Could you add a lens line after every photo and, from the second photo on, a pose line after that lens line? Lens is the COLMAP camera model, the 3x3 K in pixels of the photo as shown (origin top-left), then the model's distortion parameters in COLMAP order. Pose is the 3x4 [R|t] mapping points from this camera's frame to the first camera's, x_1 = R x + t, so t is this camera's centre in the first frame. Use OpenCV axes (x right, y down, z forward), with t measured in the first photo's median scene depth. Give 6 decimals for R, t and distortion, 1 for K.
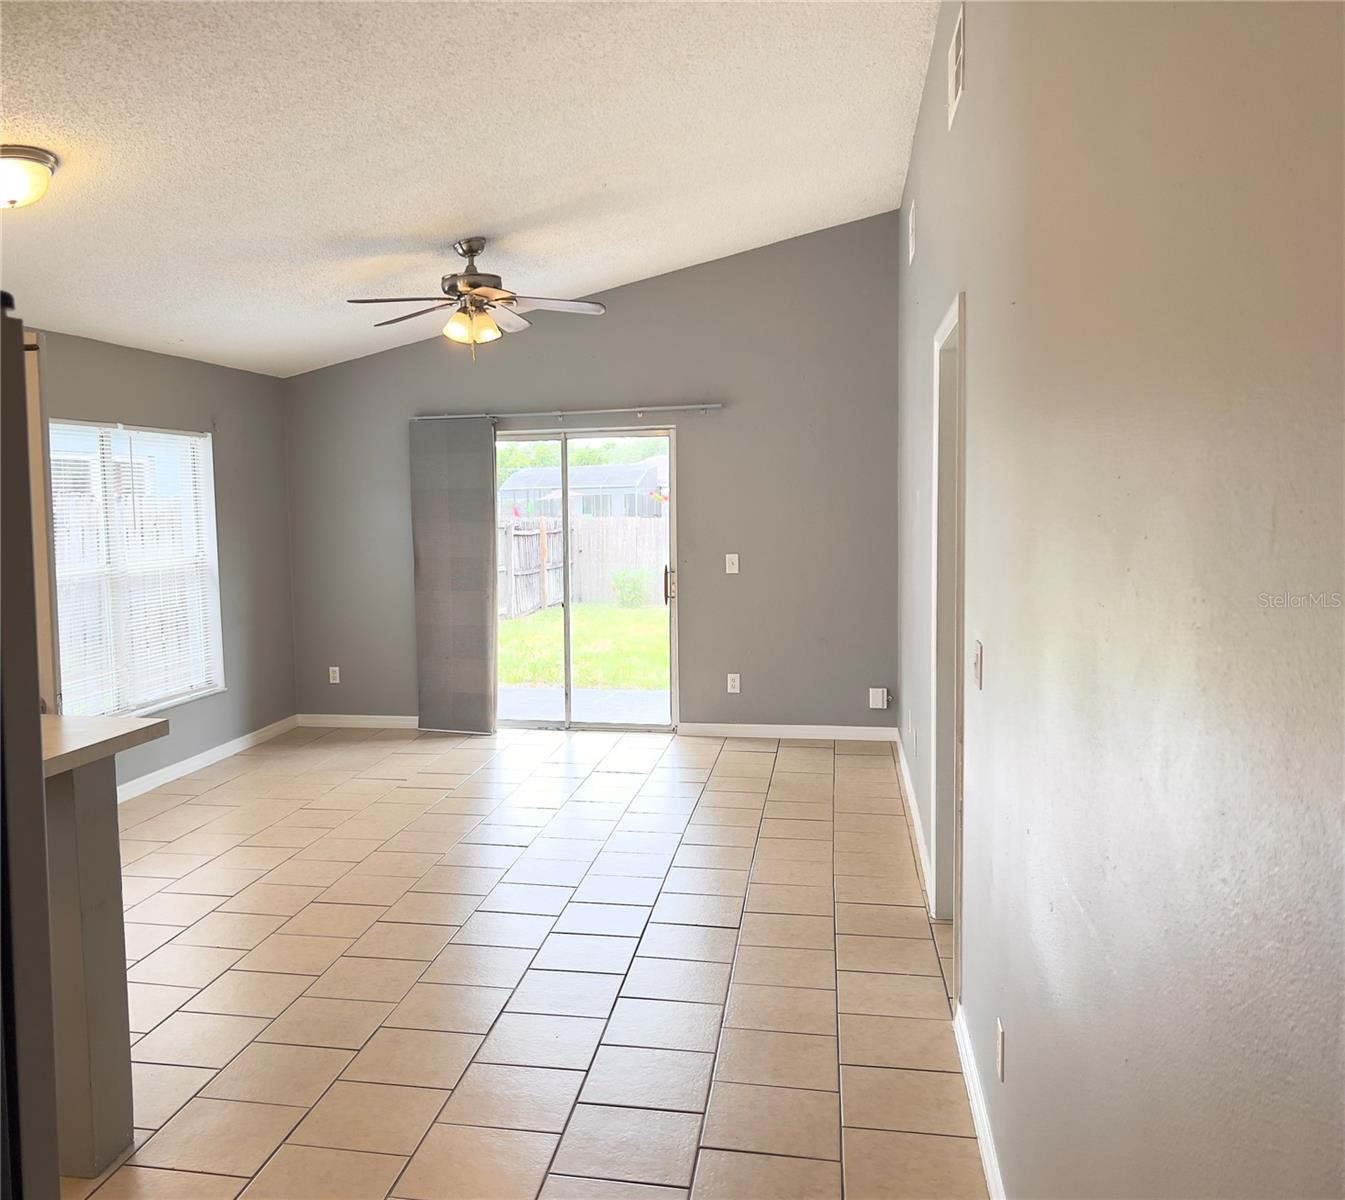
lens RADIAL K [[1207.9, 0, 550.2], [0, 1207.9, 594.6], [0, 0, 1]] dist [0.092302, -0.026502]
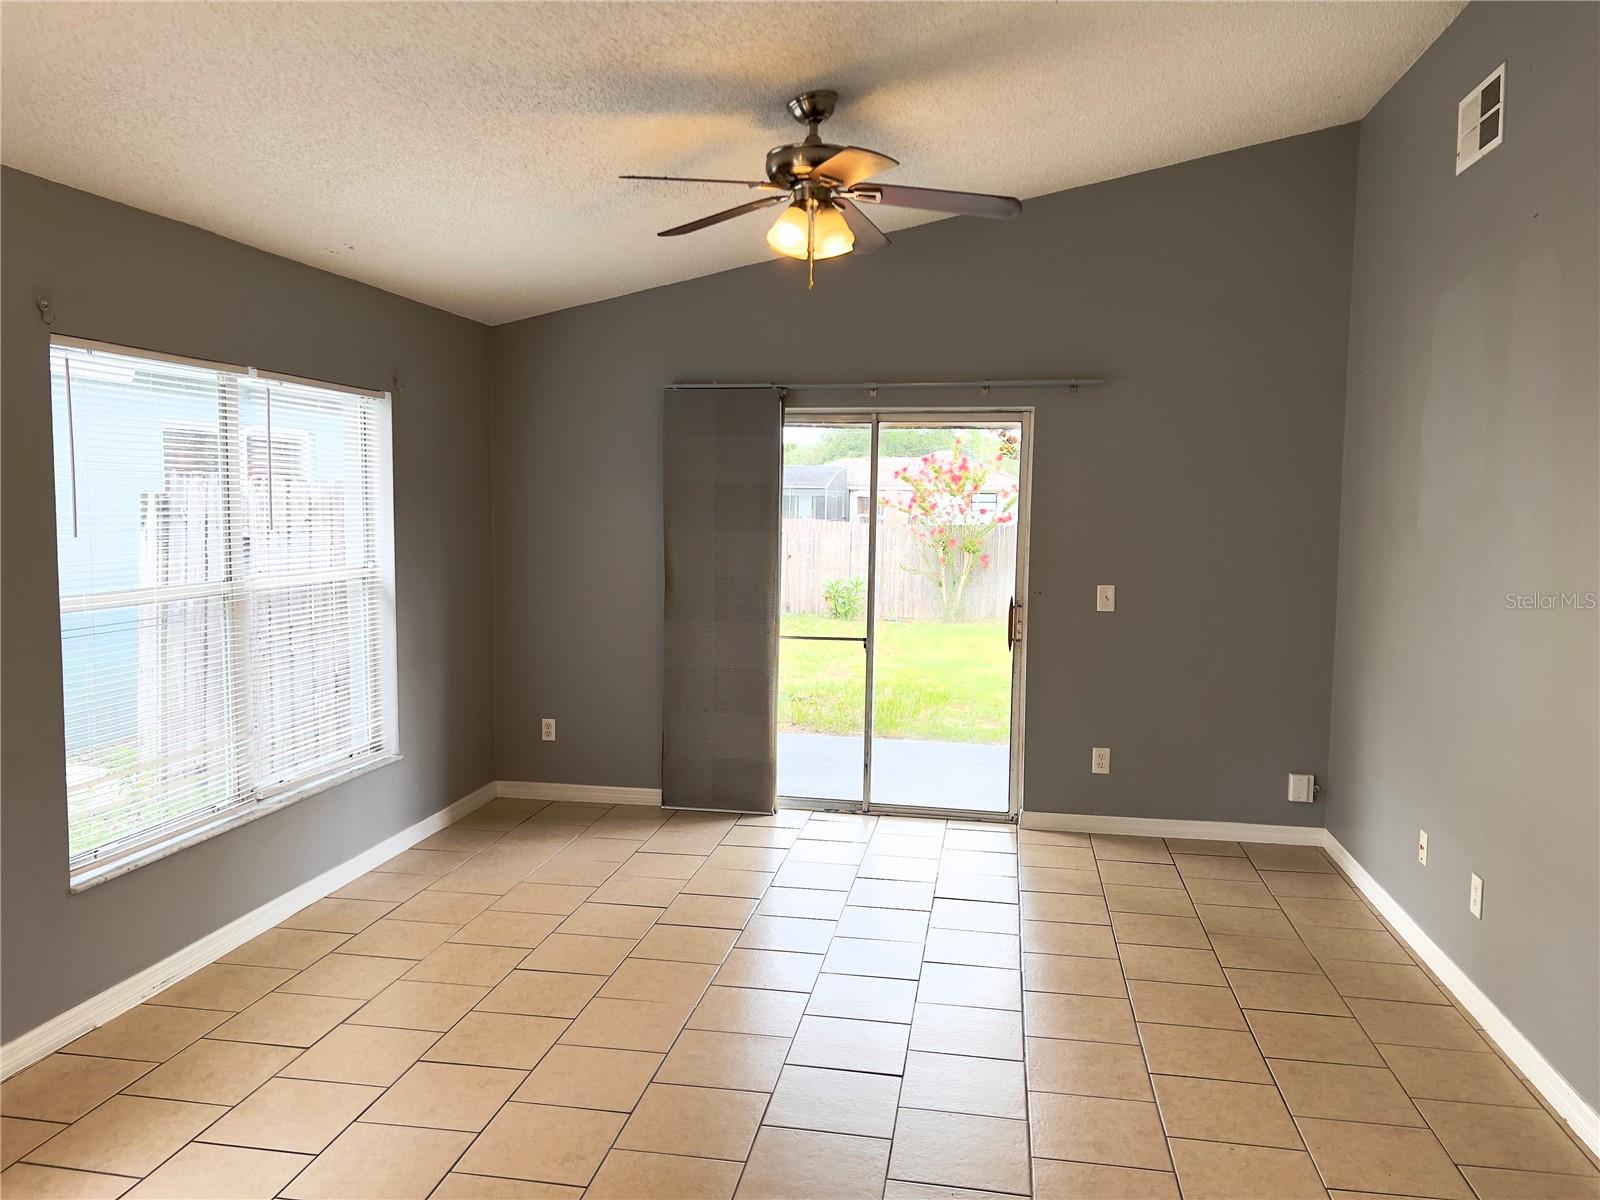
lens RADIAL K [[1200.2, 0, 792.6], [0, 1200.2, 594.2], [0, 0, 1]] dist [0.075587, -0.097179]
pose [[0.997851, 0.029123, 0.058705, -0.080223], [-0.029143, 0.999575, -0.000519, -0.021738], [-0.058695, -0.001193, 0.998275, 0.274772]]
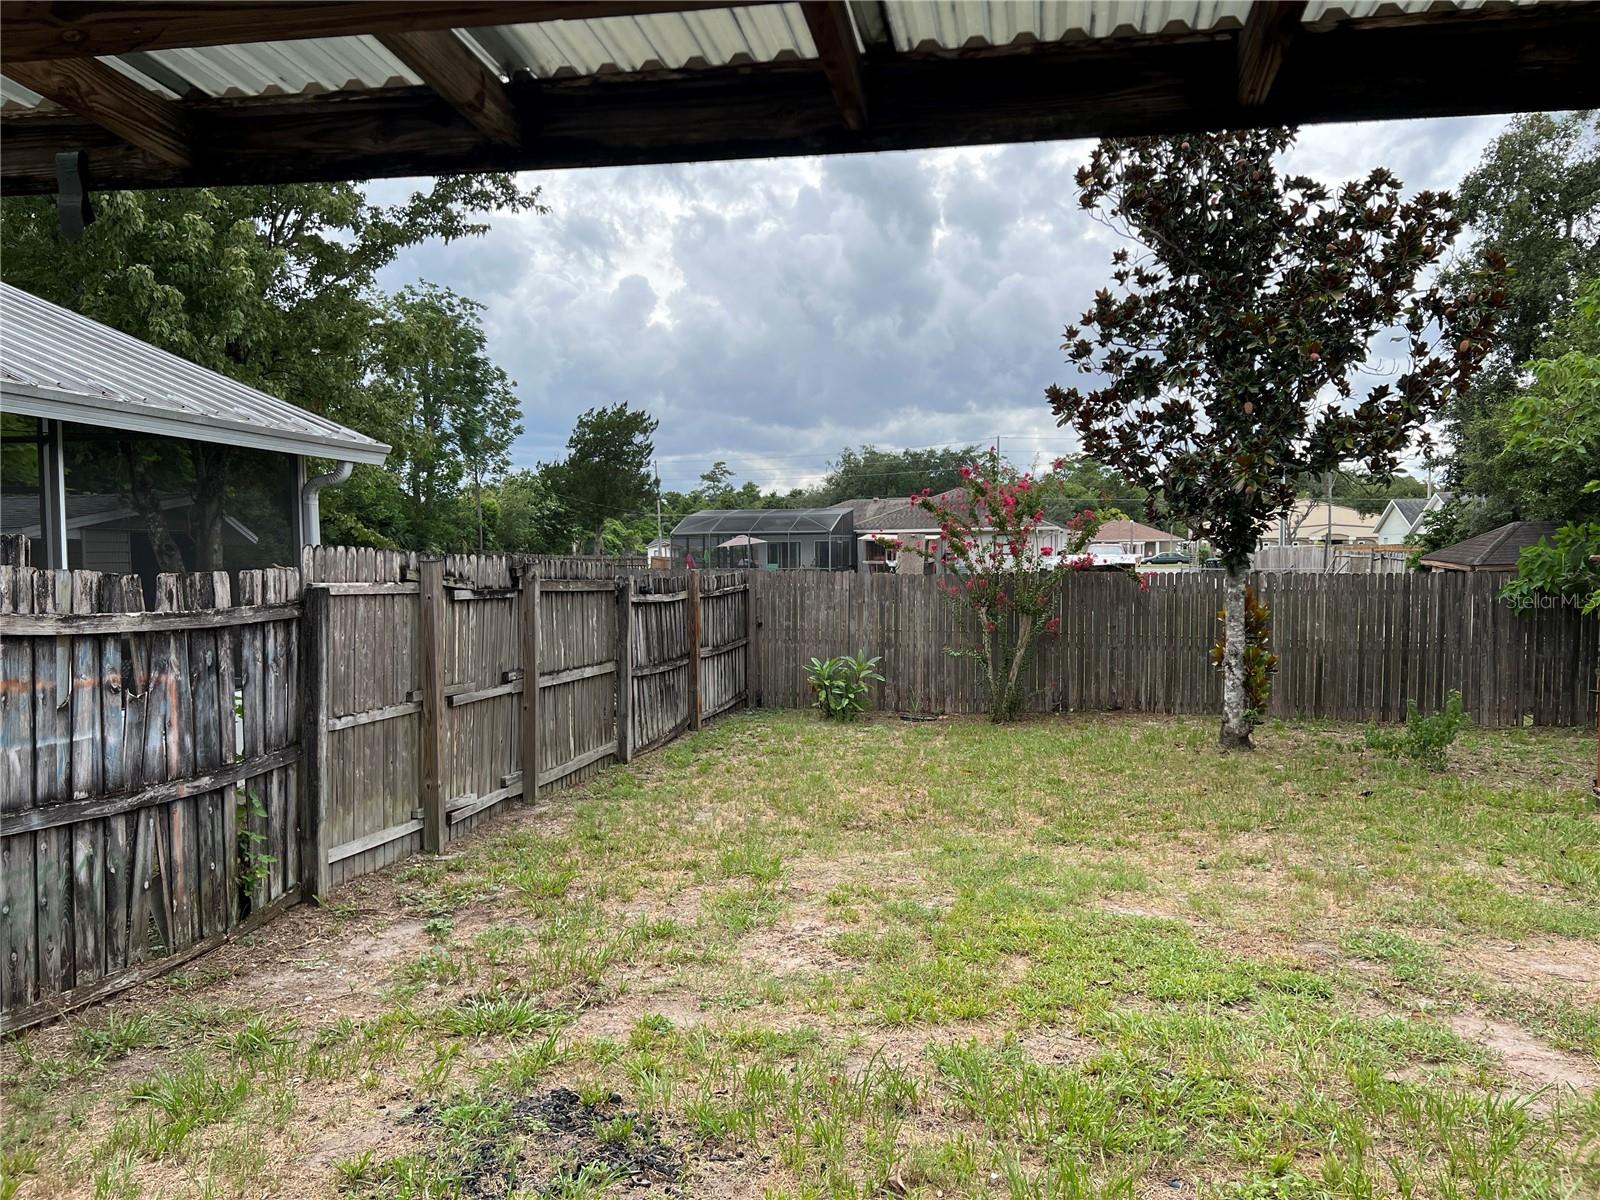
lens RADIAL K [[1200.2, 0, 797.7], [0, 1200.2, 598.7], [0, 0, 1]] dist [0.075587, -0.097179]
pose [[0.998627, 0.010243, 0.051366, 0.039549], [-0.008321, 0.999263, -0.037484, -0.083488], [-0.051712, 0.037005, 0.997976, 1.198402]]
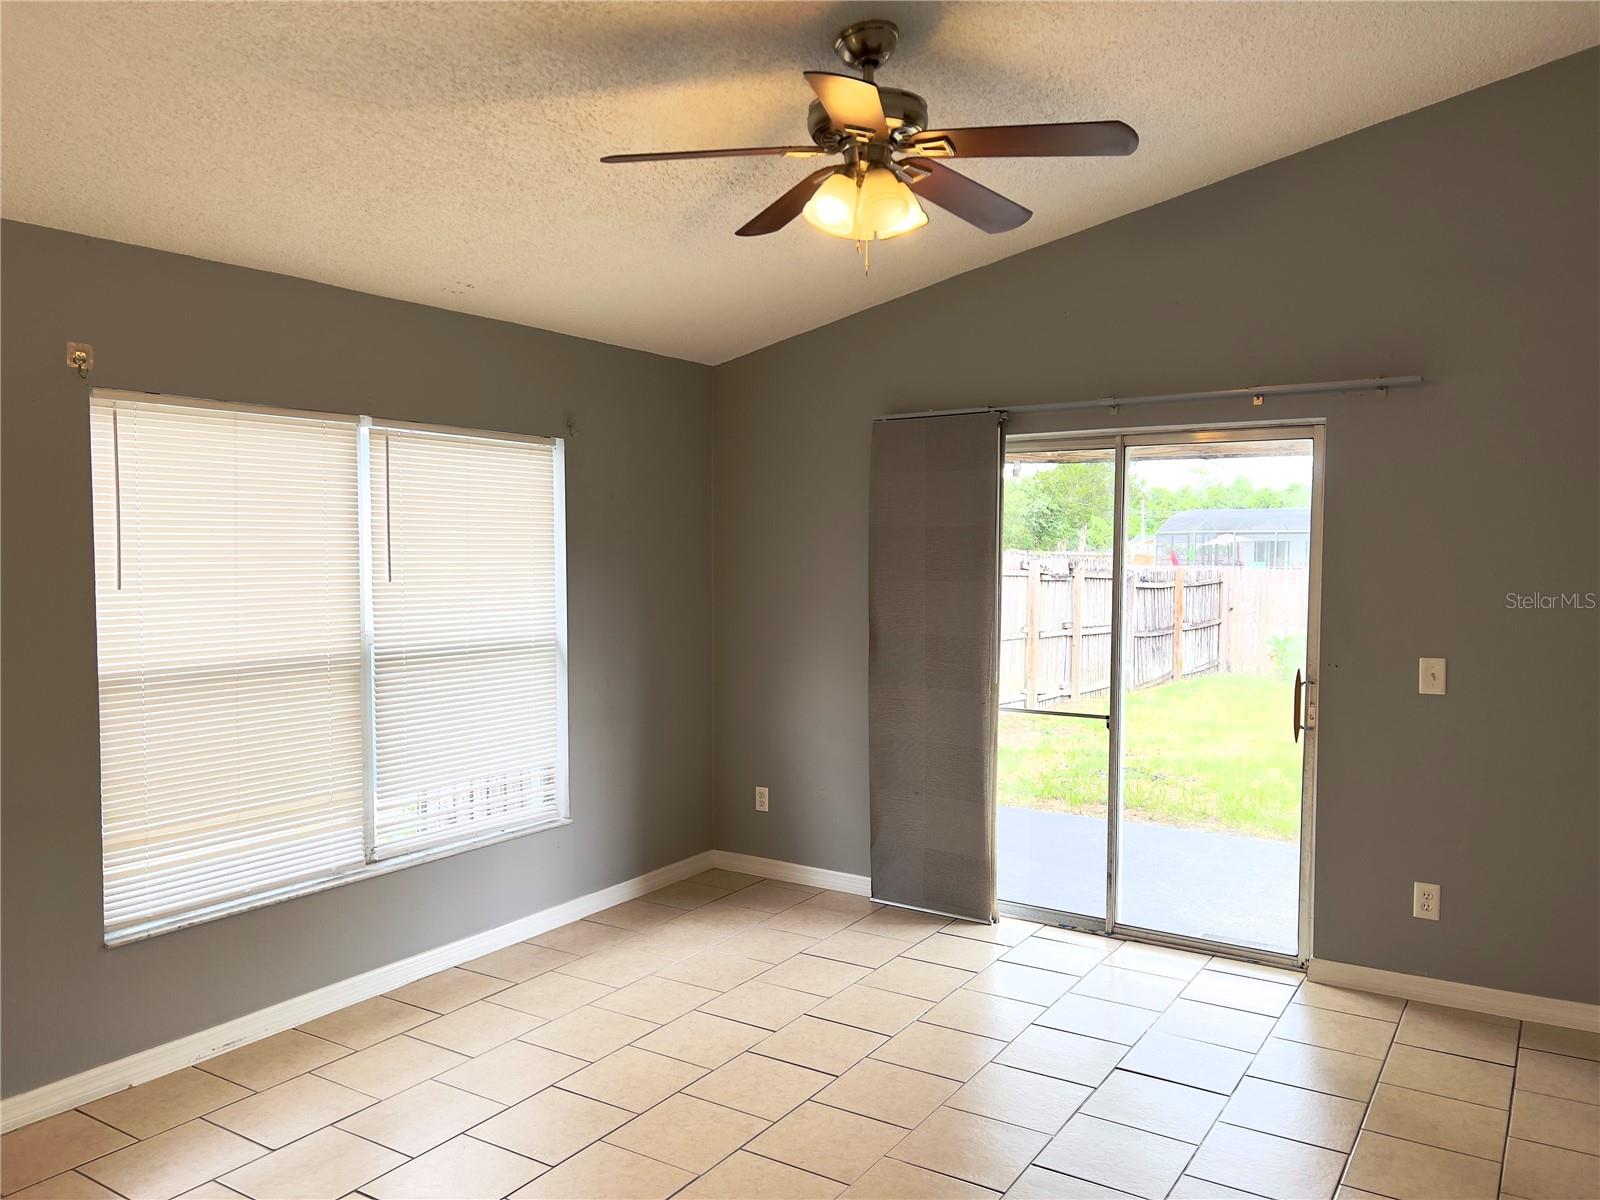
lens RADIAL K [[1200.2, 0, 793.4], [0, 1200.2, 607.2], [0, 0, 1]] dist [0.075587, -0.097179]
pose [[0.941684, 0.039715, -0.334146, 0.062486], [-0.047450, 0.998761, -0.015014, -0.033744], [0.333136, 0.029994, 0.942402, 0.395803]]
